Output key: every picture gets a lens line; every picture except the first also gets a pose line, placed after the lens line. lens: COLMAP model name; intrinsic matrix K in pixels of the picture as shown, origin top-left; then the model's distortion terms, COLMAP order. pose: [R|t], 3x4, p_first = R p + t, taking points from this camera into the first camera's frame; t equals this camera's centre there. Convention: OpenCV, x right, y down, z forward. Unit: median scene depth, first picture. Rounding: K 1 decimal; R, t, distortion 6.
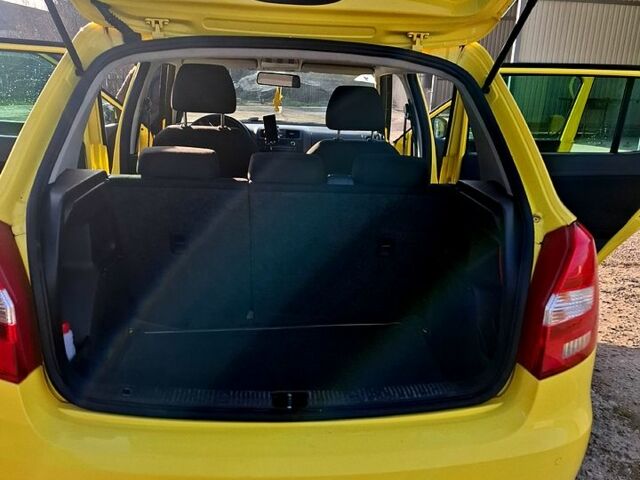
lens RADIAL K [[658.9, 0, 320.0], [0, 658.9, 240.0], [0, 0, 1]] dist [0.073064, 0.003215]
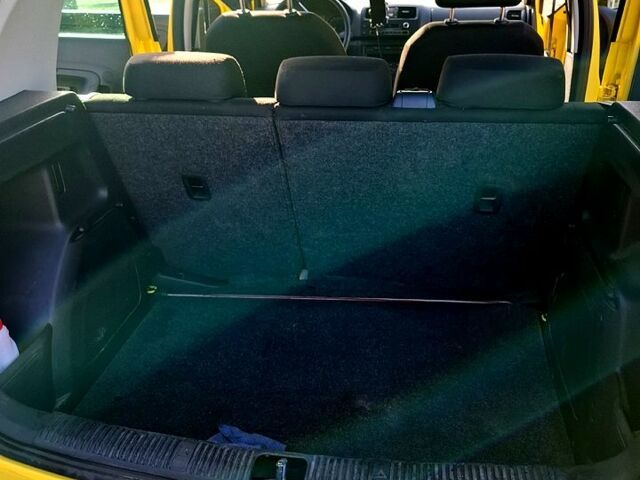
lens RADIAL K [[613.0, 0, 320.0], [0, 613.0, 240.0], [0, 0, 1]] dist [0.012341, 0.001922]
pose [[0.961819, 0.059540, -0.267133, 0.082486], [-0.001453, 0.977147, 0.212561, -0.063648], [0.273684, -0.204057, 0.939924, 0.292046]]
